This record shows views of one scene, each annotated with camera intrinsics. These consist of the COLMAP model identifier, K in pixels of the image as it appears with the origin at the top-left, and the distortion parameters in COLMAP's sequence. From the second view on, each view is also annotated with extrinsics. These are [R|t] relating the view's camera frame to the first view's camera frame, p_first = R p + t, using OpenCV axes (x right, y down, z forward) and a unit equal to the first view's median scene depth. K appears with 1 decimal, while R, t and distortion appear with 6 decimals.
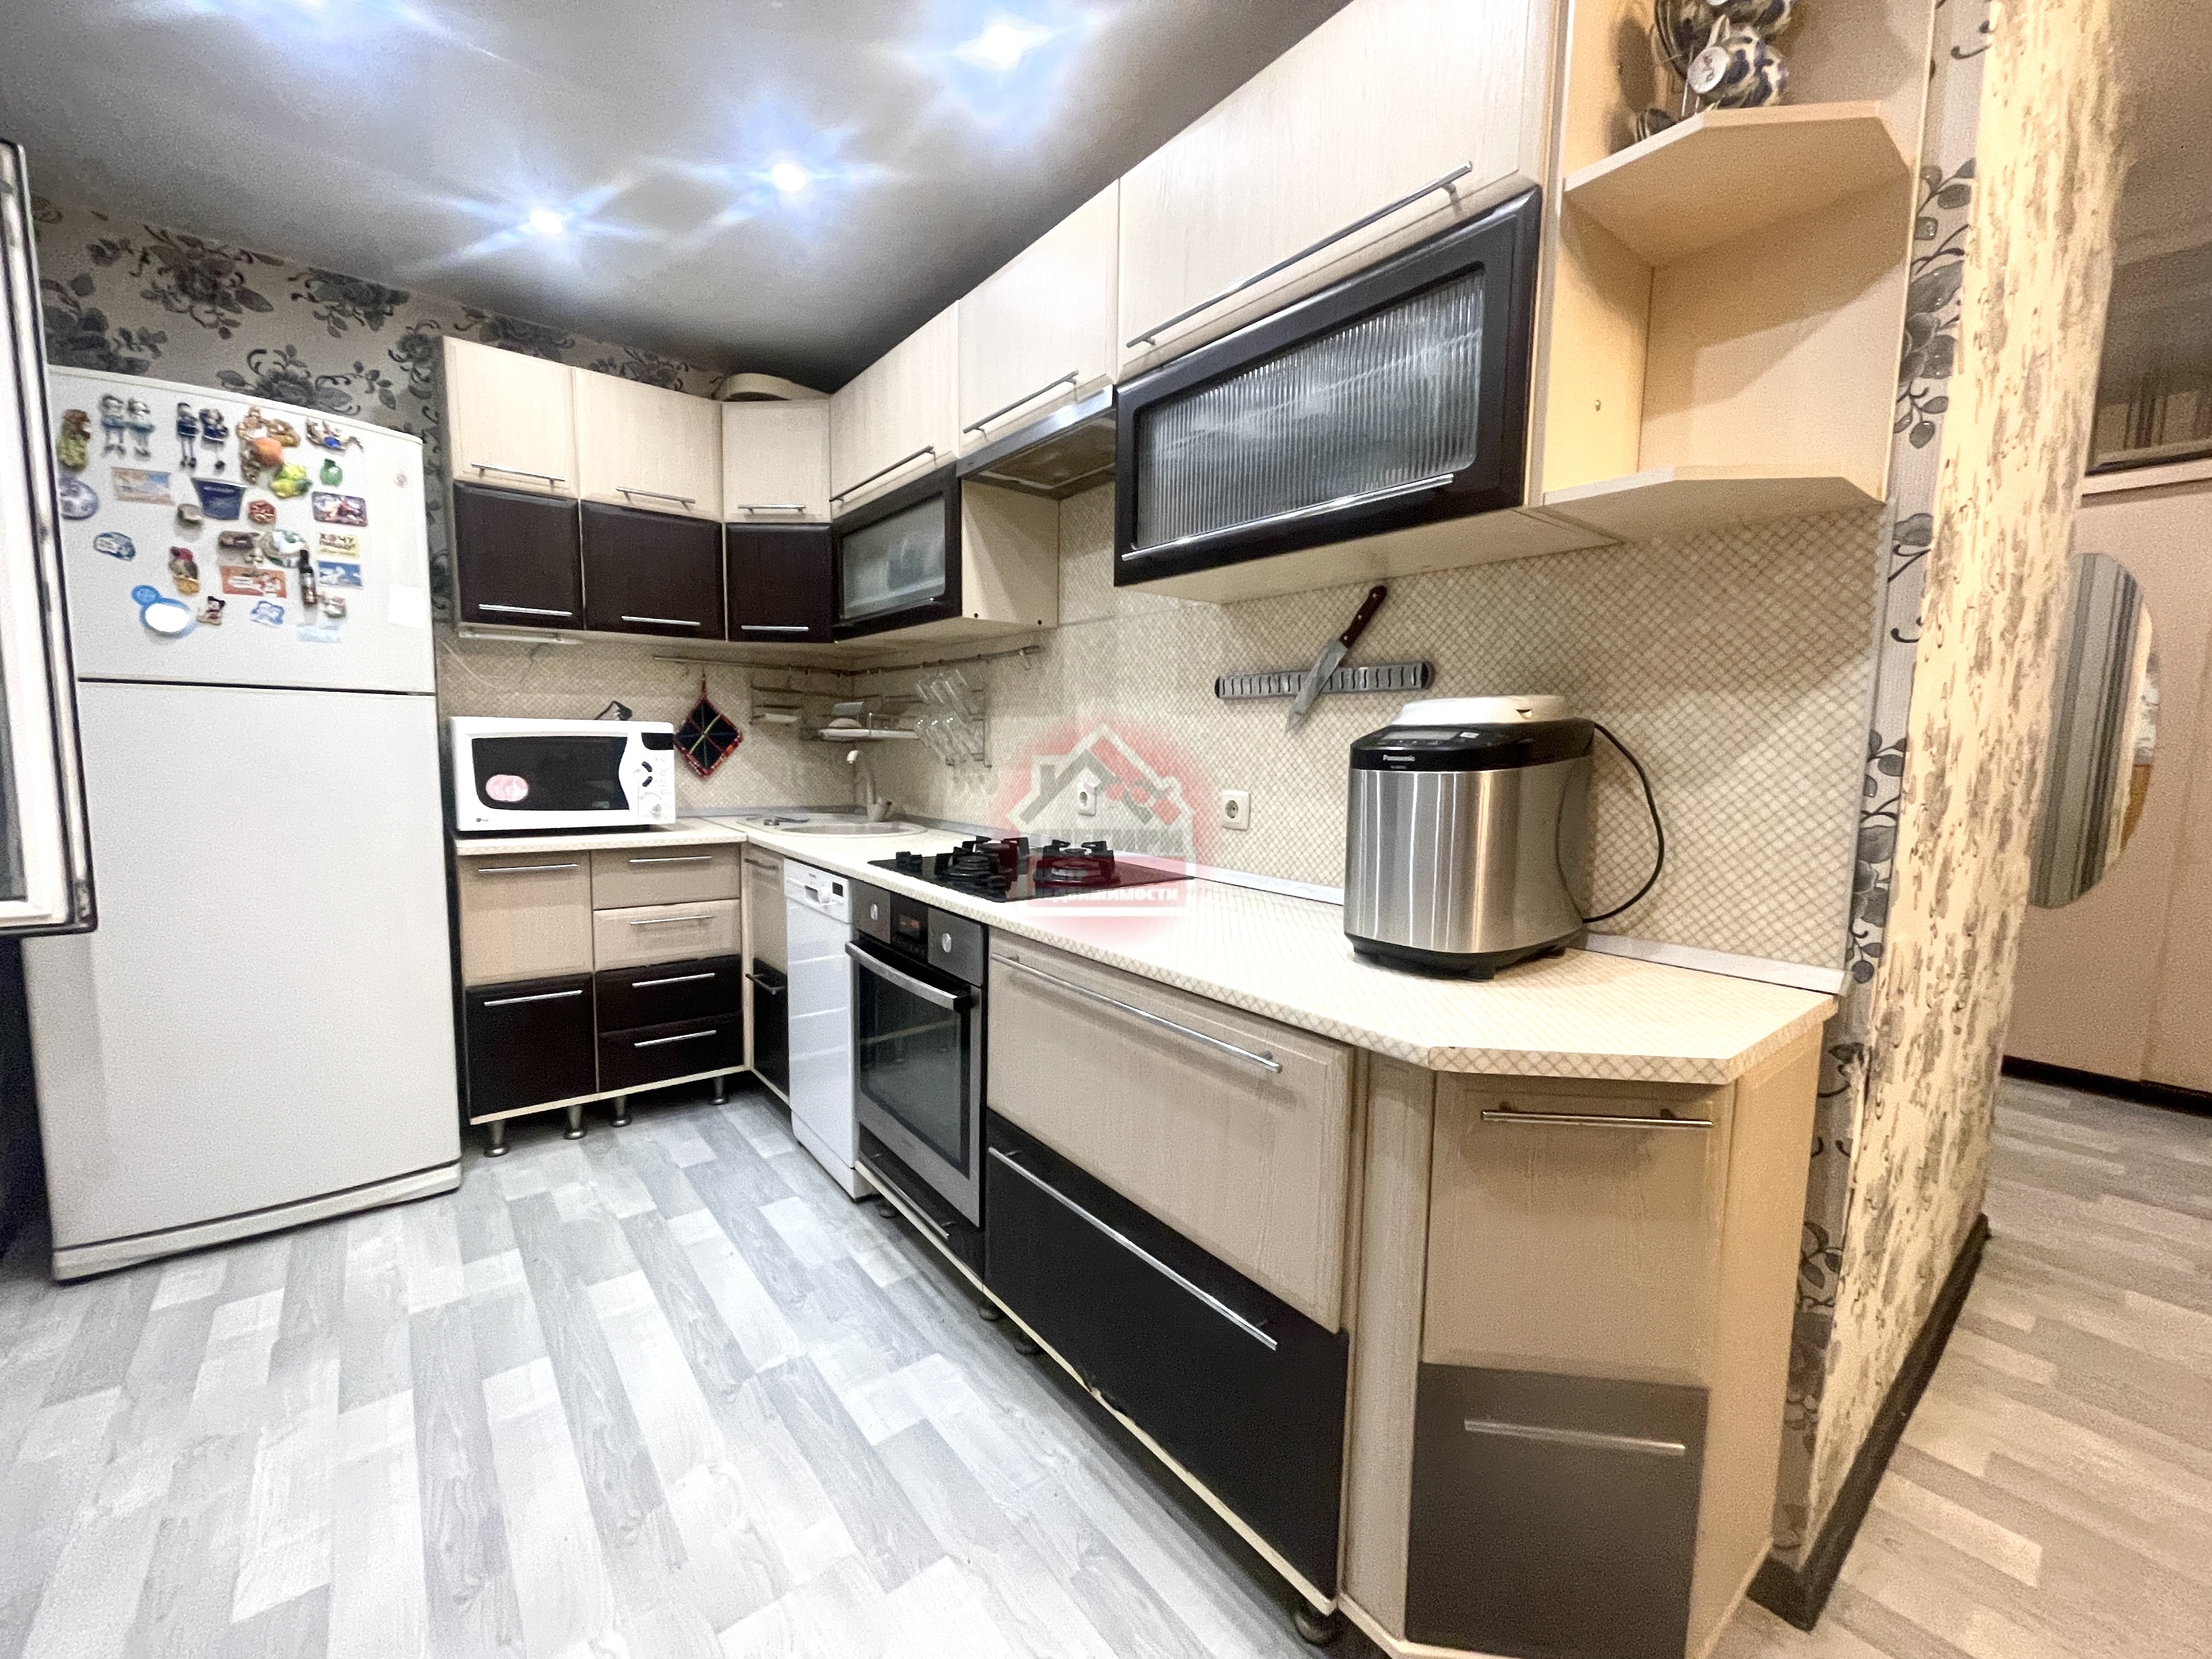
lens RADIAL K [[888.6, 0, 1110.9], [0, 888.6, 830.6], [0, 0, 1]] dist [-0.002083, 0.000087]
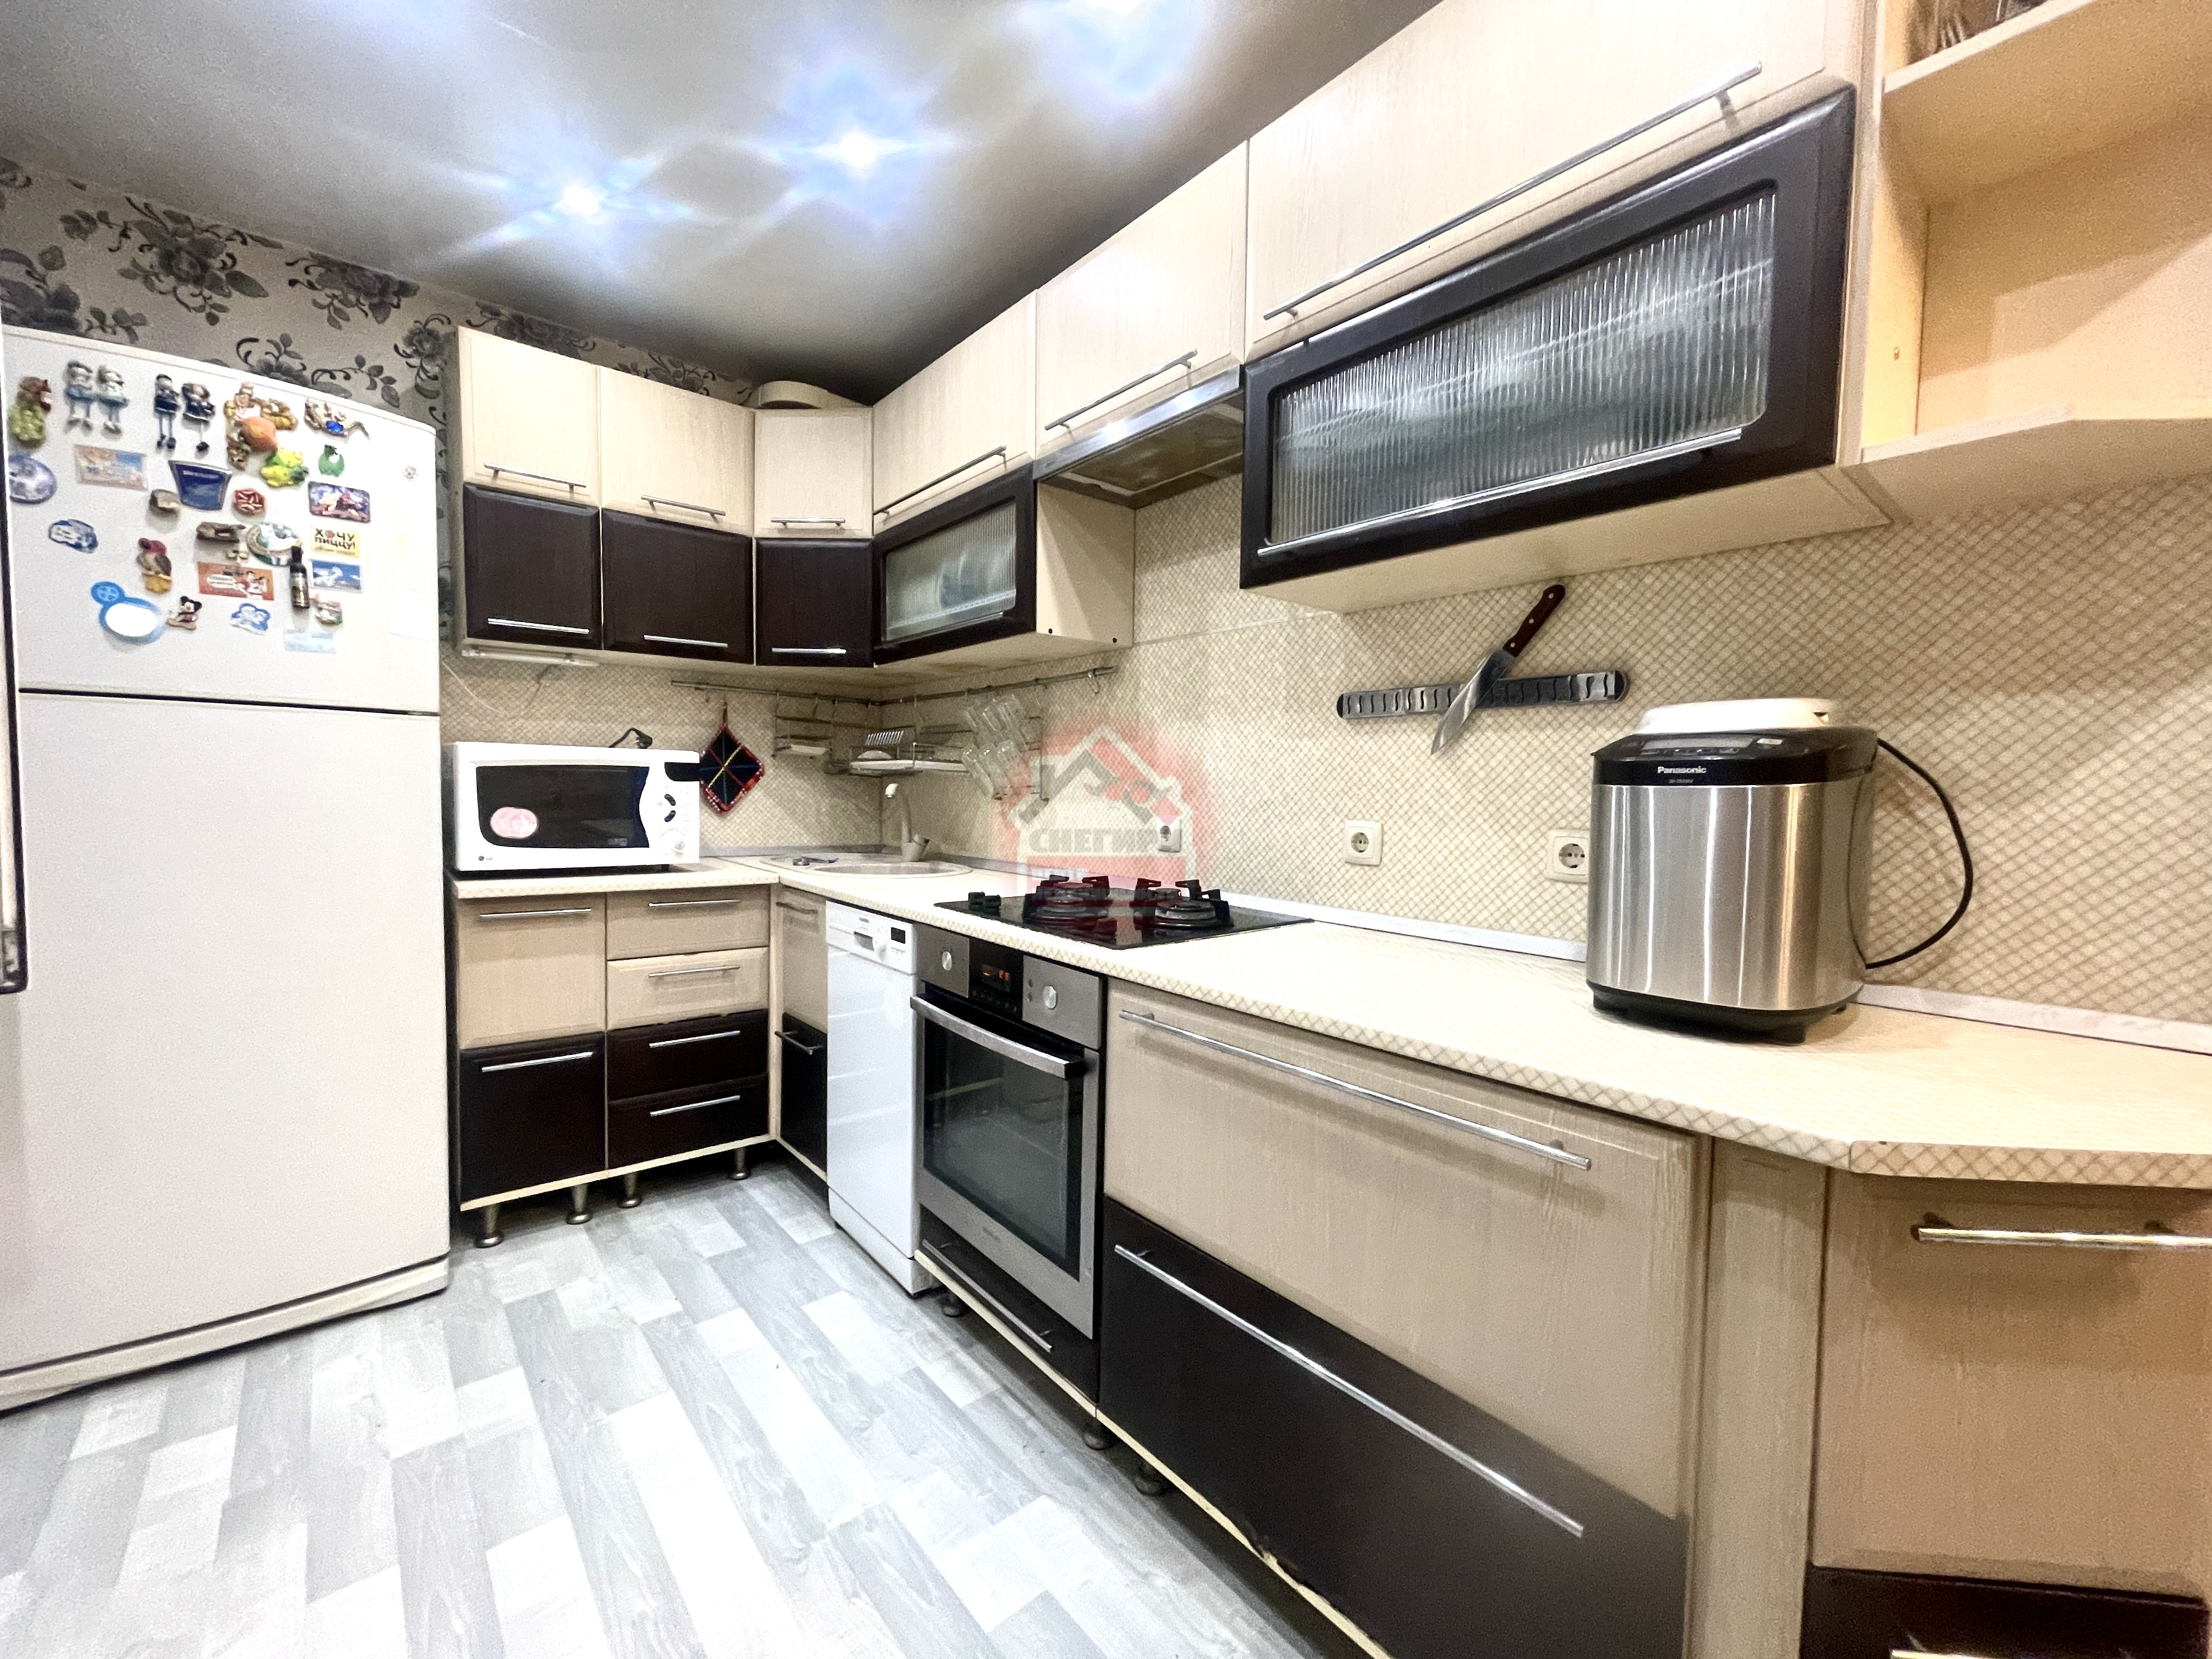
lens RADIAL K [[888.6, 0, 1111.4], [0, 888.6, 831.6], [0, 0, 1]] dist [-0.002083, 0.000087]
pose [[0.999625, -0.001670, 0.027348, -0.143180], [0.003019, 0.998776, -0.049377, 0.008839], [-0.027232, 0.049441, 0.998406, 0.130537]]
